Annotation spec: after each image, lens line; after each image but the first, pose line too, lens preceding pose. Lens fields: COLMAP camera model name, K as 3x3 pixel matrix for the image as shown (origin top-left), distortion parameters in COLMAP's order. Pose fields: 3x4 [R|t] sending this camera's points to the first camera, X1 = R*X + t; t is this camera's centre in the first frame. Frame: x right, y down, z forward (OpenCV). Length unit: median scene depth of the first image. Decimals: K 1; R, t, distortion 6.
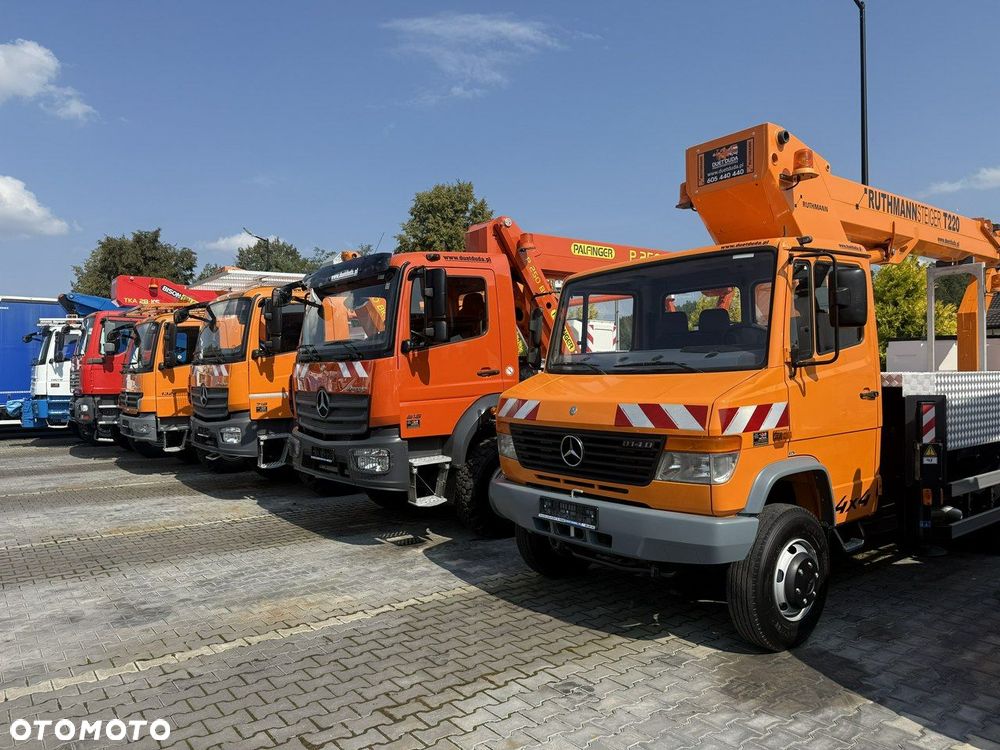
lens RADIAL K [[702.8, 0, 495.9], [0, 702.8, 374.7], [0, 0, 1]] dist [0.053704, -0.064640]
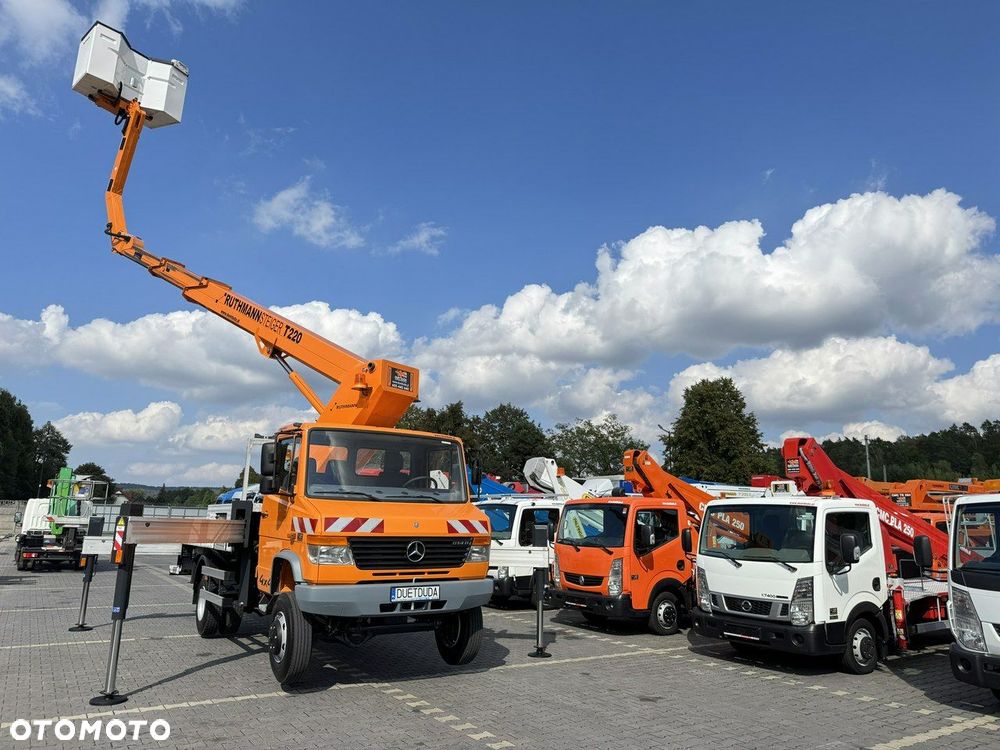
lens RADIAL K [[702.8, 0, 509.3], [0, 702.8, 377.8], [0, 0, 1]] dist [0.053704, -0.064640]
pose [[0.071276, 0.211664, 0.974740, -1.351571], [-0.016251, 0.977342, -0.211041, 0.052916], [-0.997324, -0.000799, 0.073101, 0.617081]]
